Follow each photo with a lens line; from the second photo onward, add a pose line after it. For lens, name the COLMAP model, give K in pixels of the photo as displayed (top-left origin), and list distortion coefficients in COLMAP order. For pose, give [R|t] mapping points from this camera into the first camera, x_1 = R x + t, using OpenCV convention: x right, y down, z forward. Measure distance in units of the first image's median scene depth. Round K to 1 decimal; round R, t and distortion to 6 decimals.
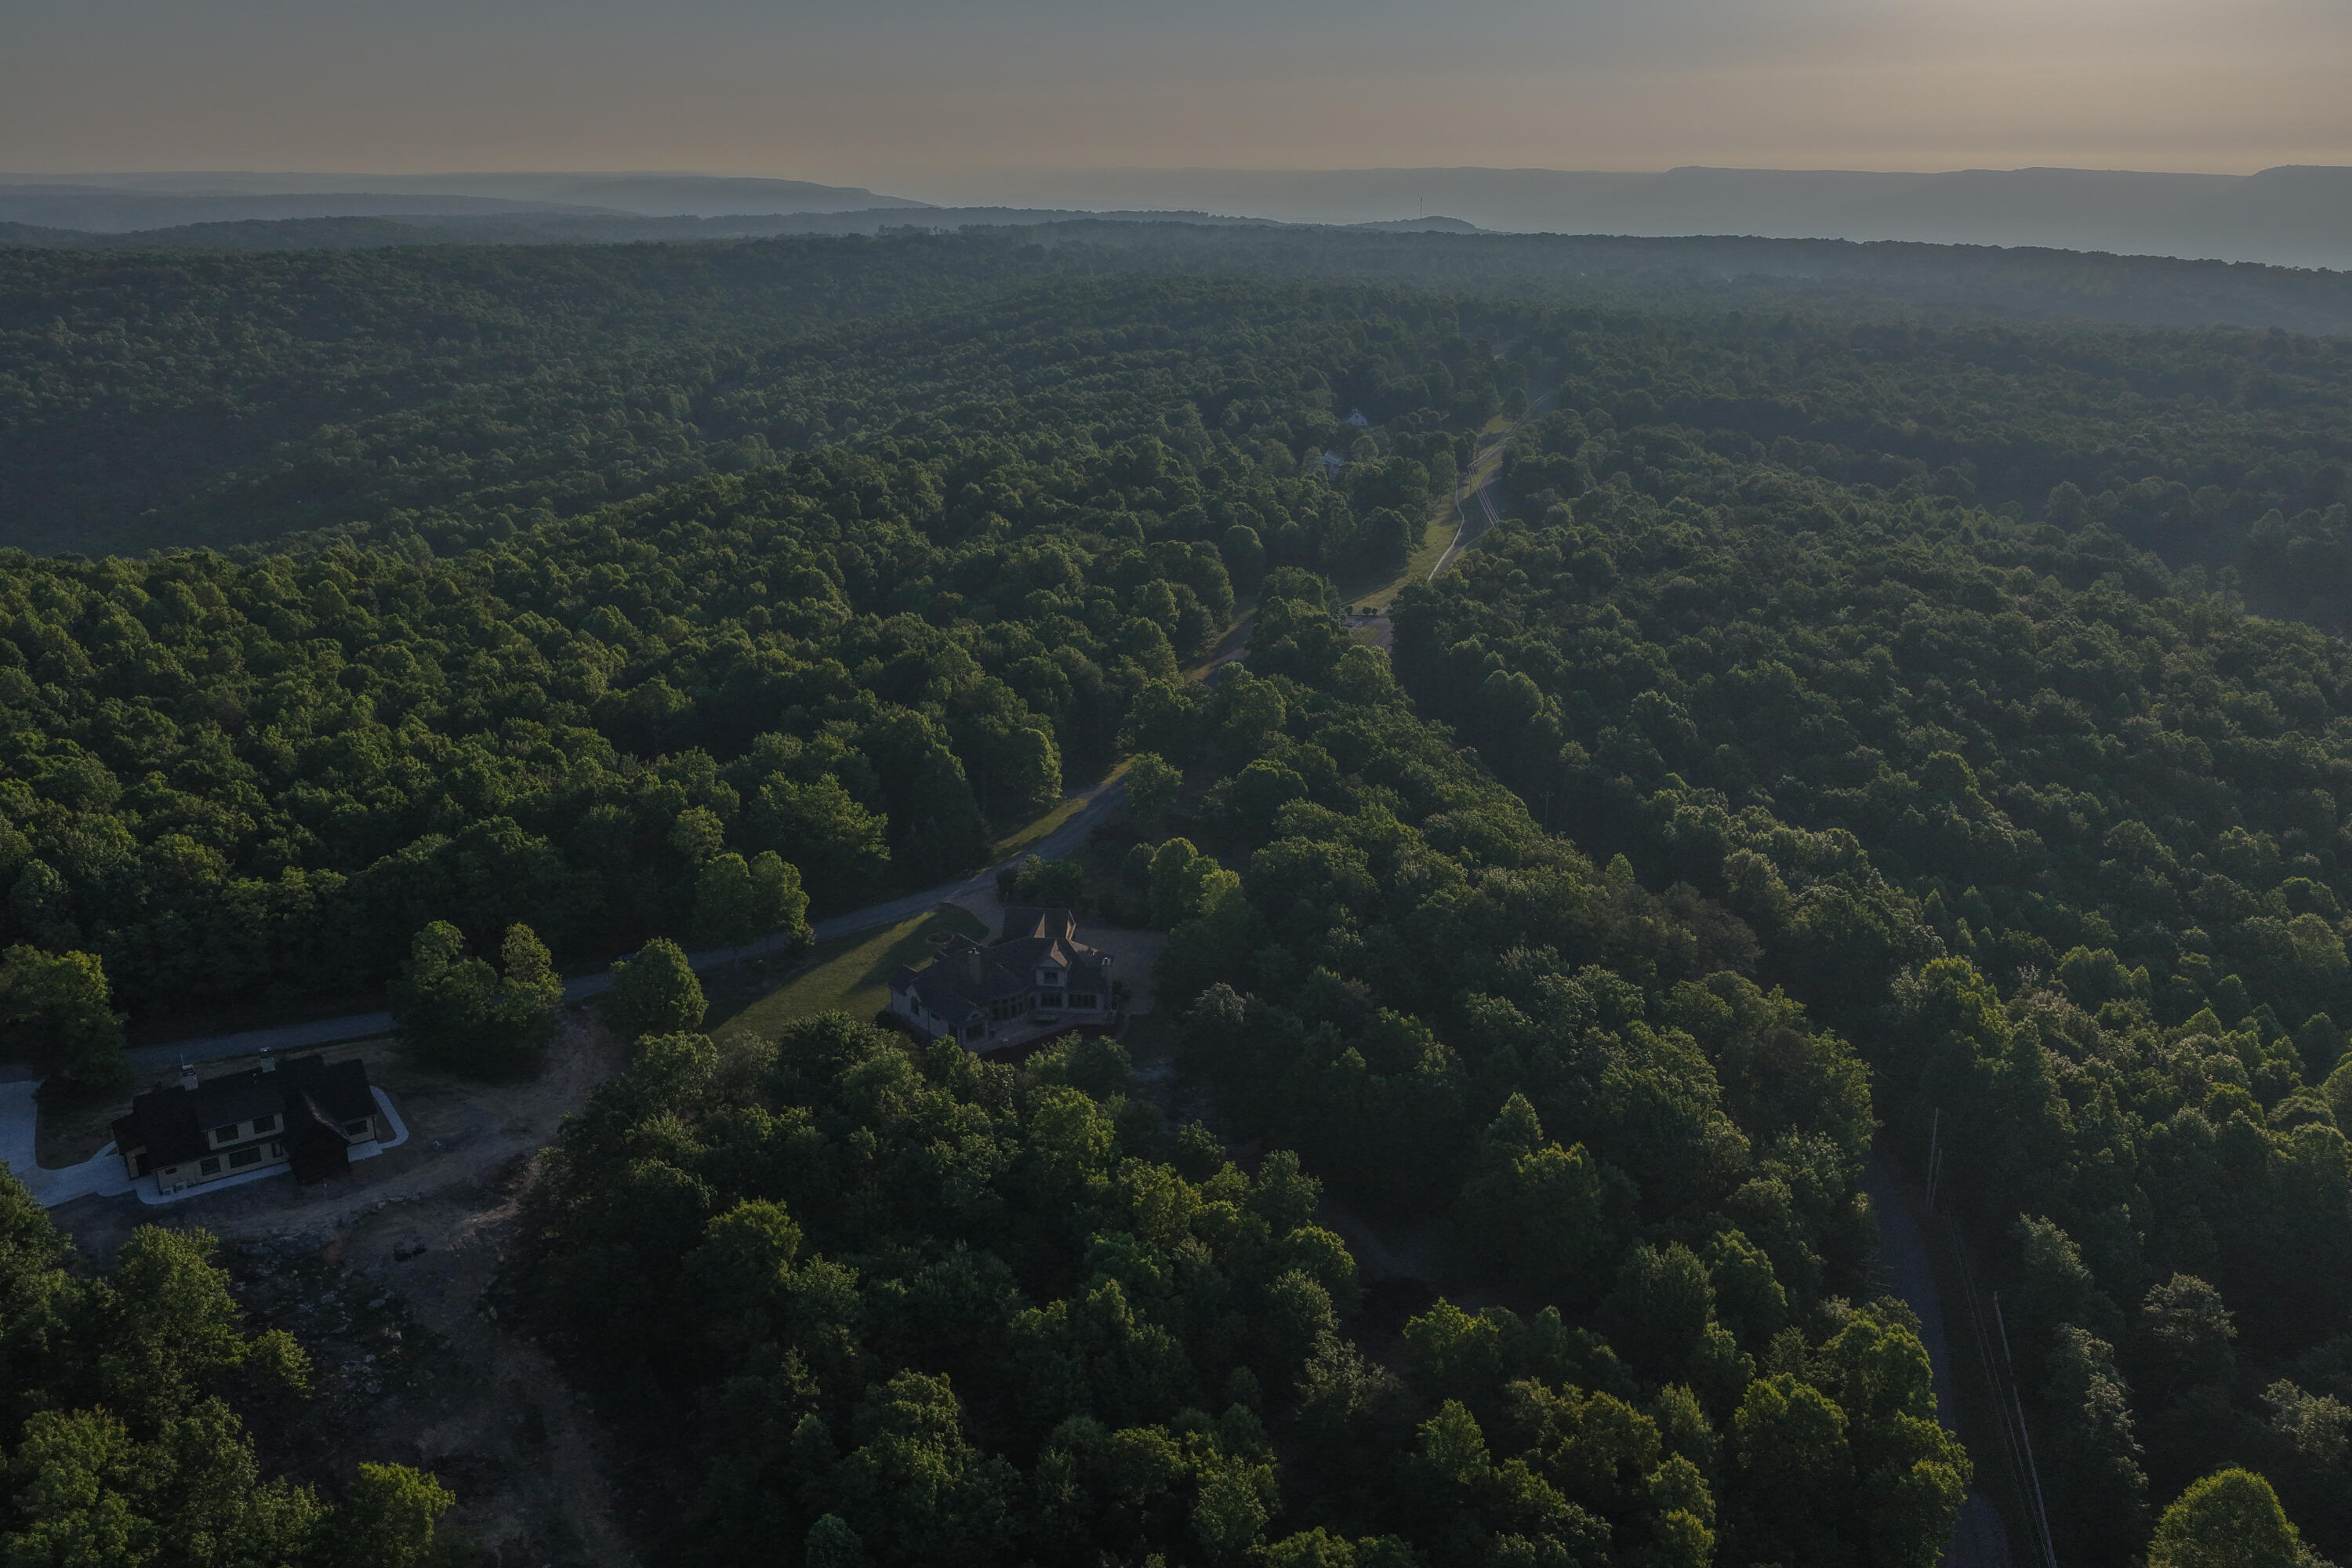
lens RADIAL K [[1934.3, 0, 1183.7], [0, 1934.3, 778.8], [0, 0, 1]] dist [-0.016020, 0.042122]
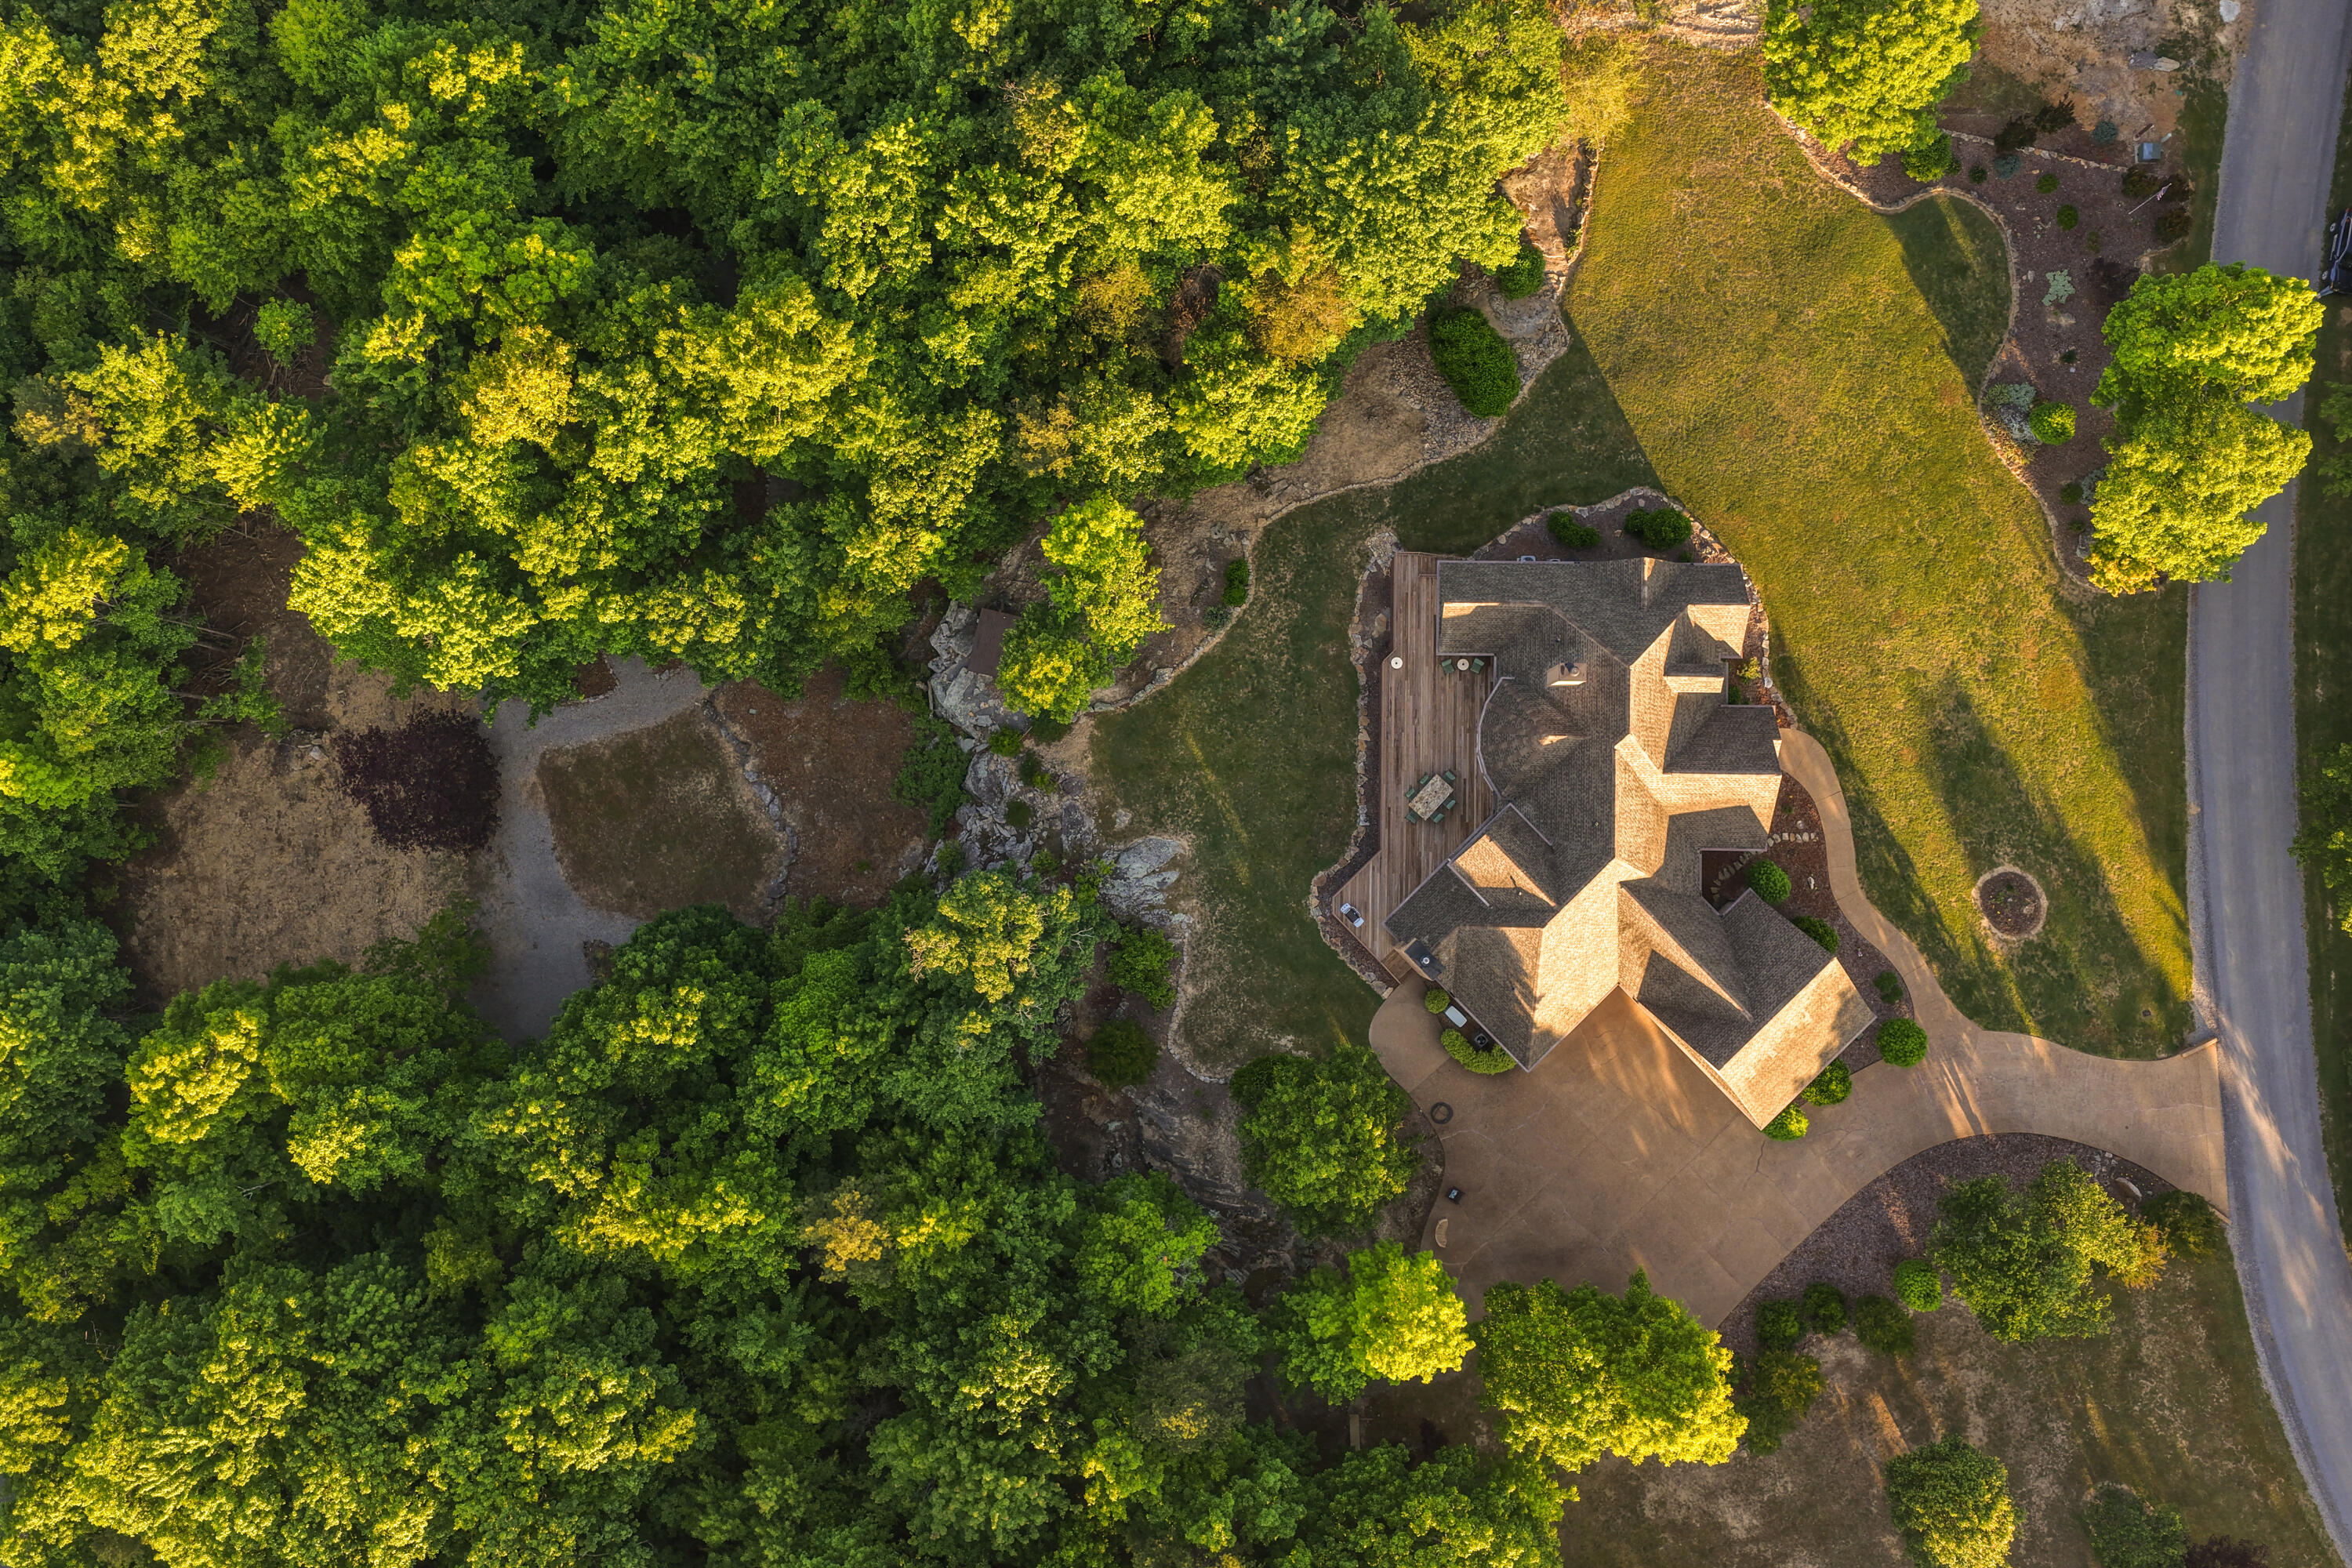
lens RADIAL K [[1934.3, 0, 1183.7], [0, 1934.3, 778.8], [0, 0, 1]] dist [-0.016020, 0.042122]
pose [[-0.646776, 0.761478, -0.042803, -0.017628], [-0.248776, -0.157585, 0.955656, -0.342523], [0.720965, 0.628744, 0.291359, 0.959171]]
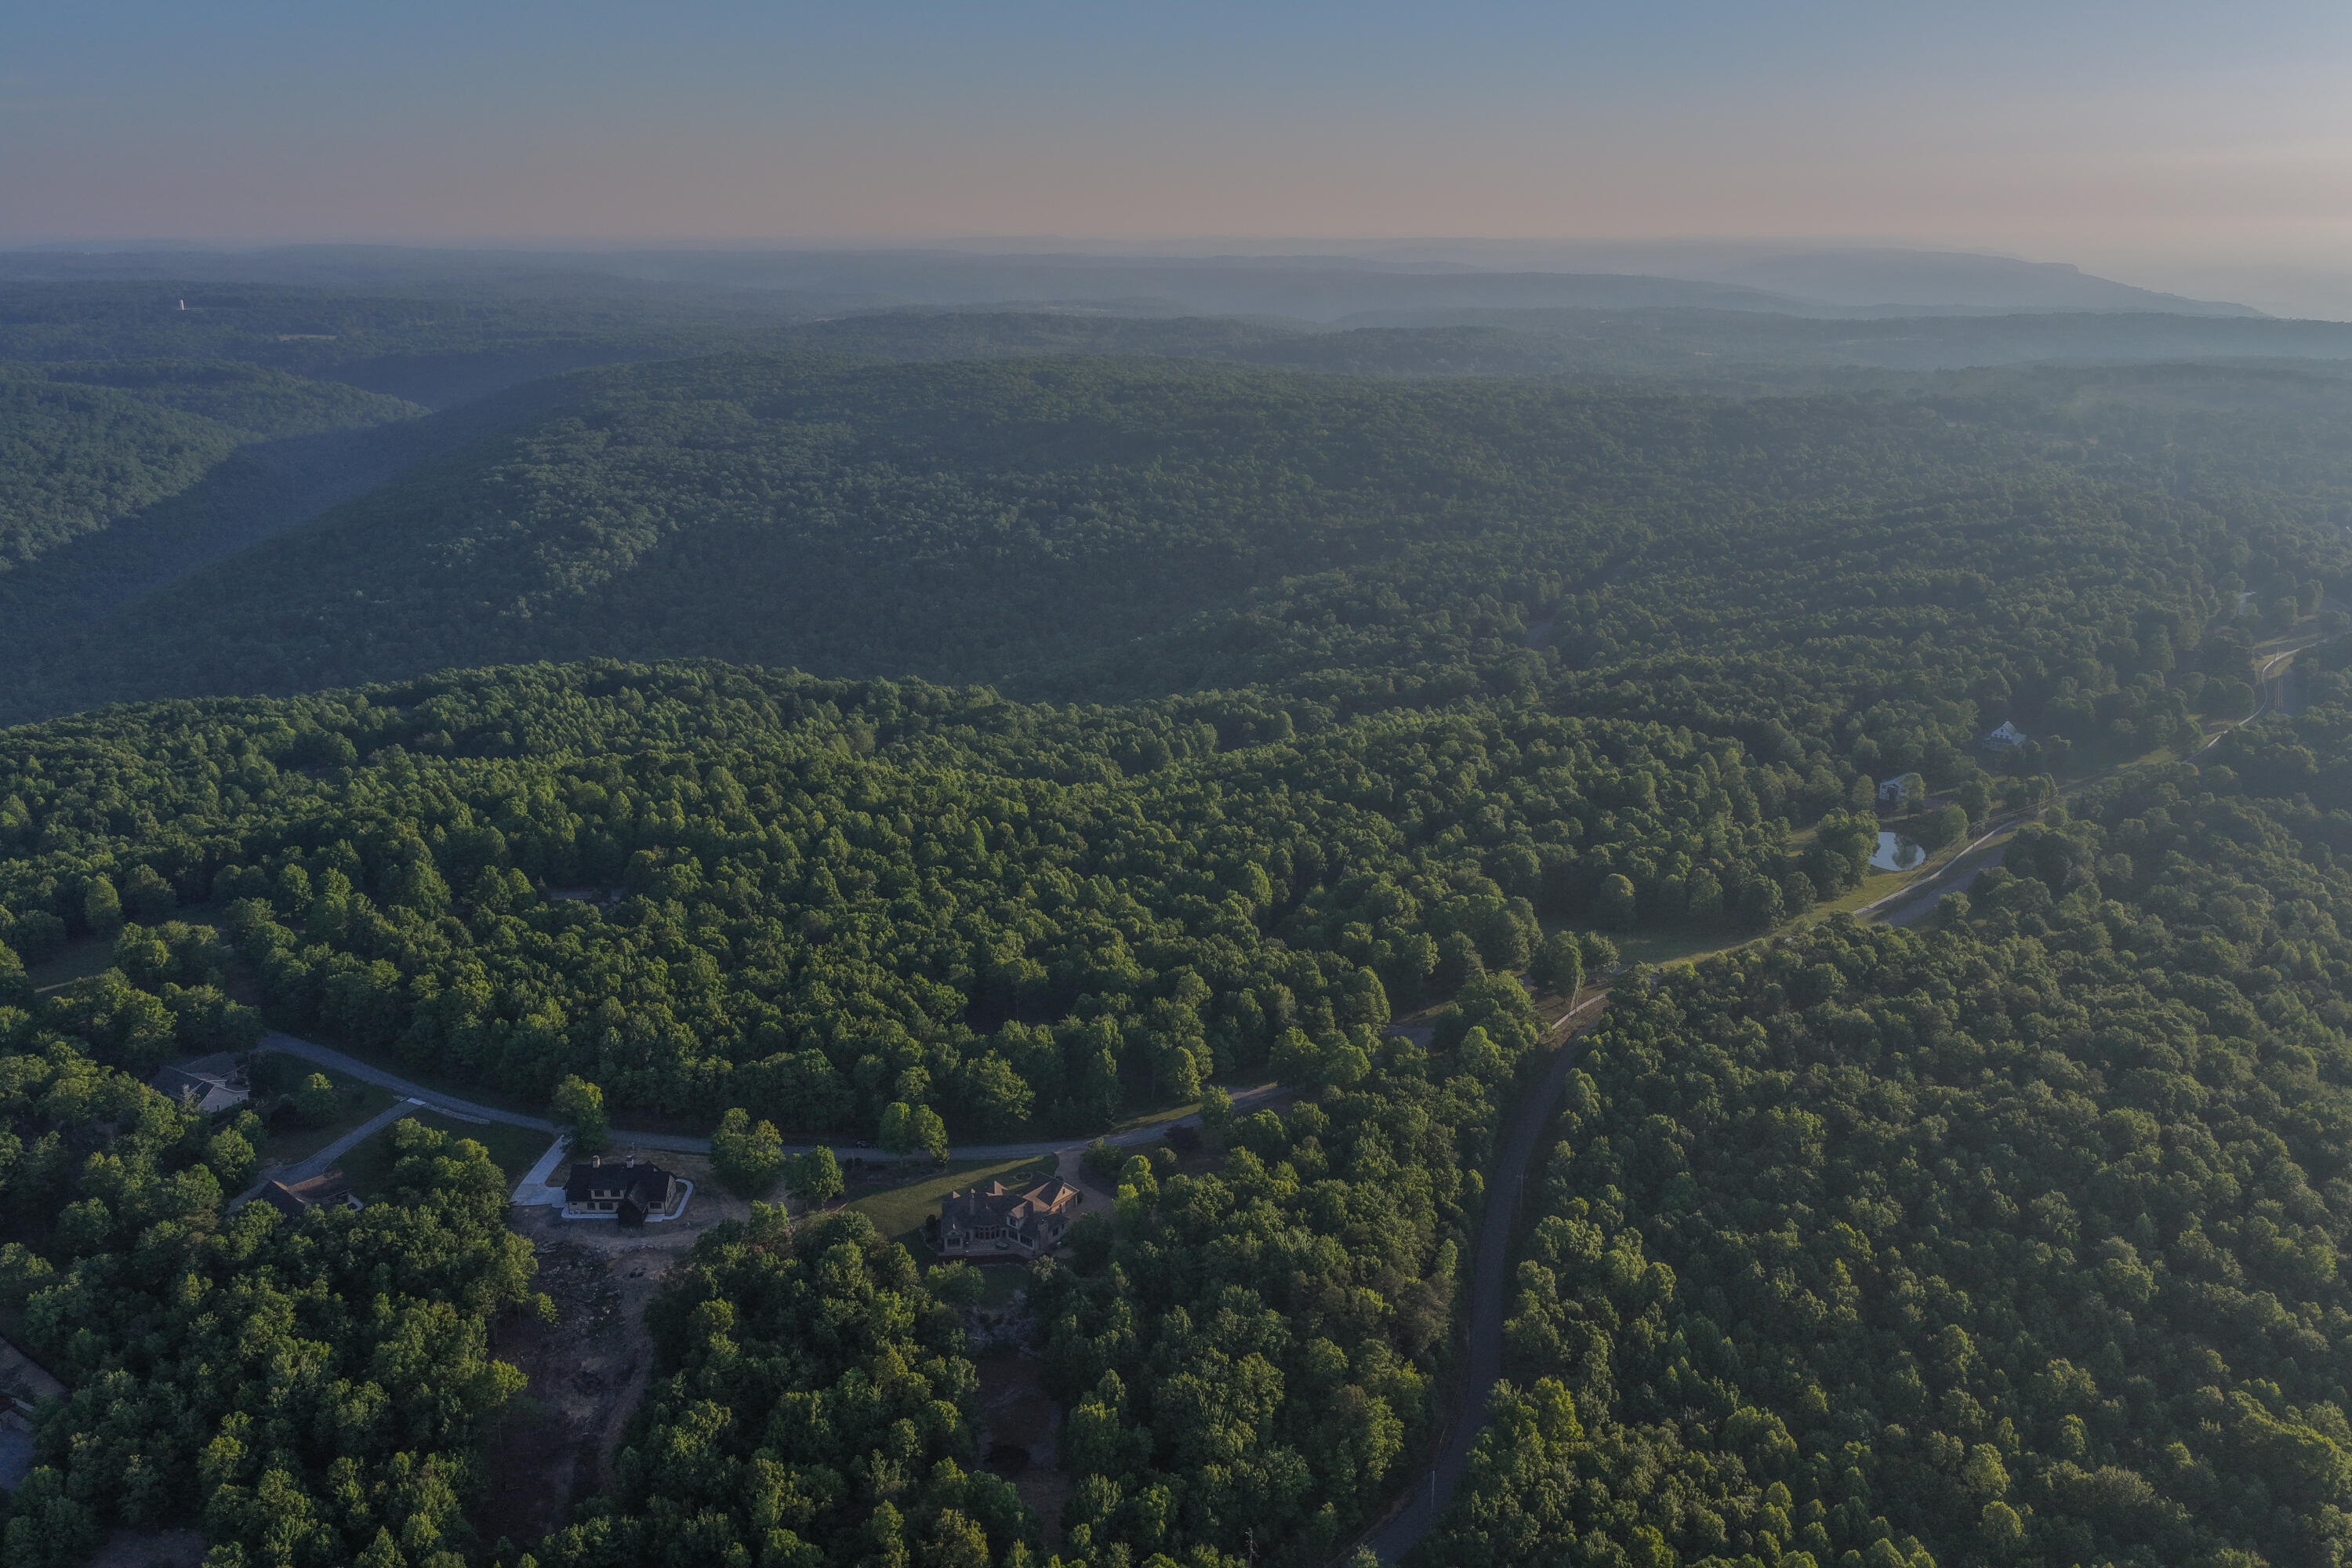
lens RADIAL K [[1934.3, 0, 1183.7], [0, 1934.3, 778.8], [0, 0, 1]] dist [-0.016020, 0.042122]
pose [[0.832474, 0.155488, -0.531800, 1.069287], [-0.169674, 0.985244, 0.022459, -0.410861], [0.527445, 0.071536, 0.846572, -0.472789]]
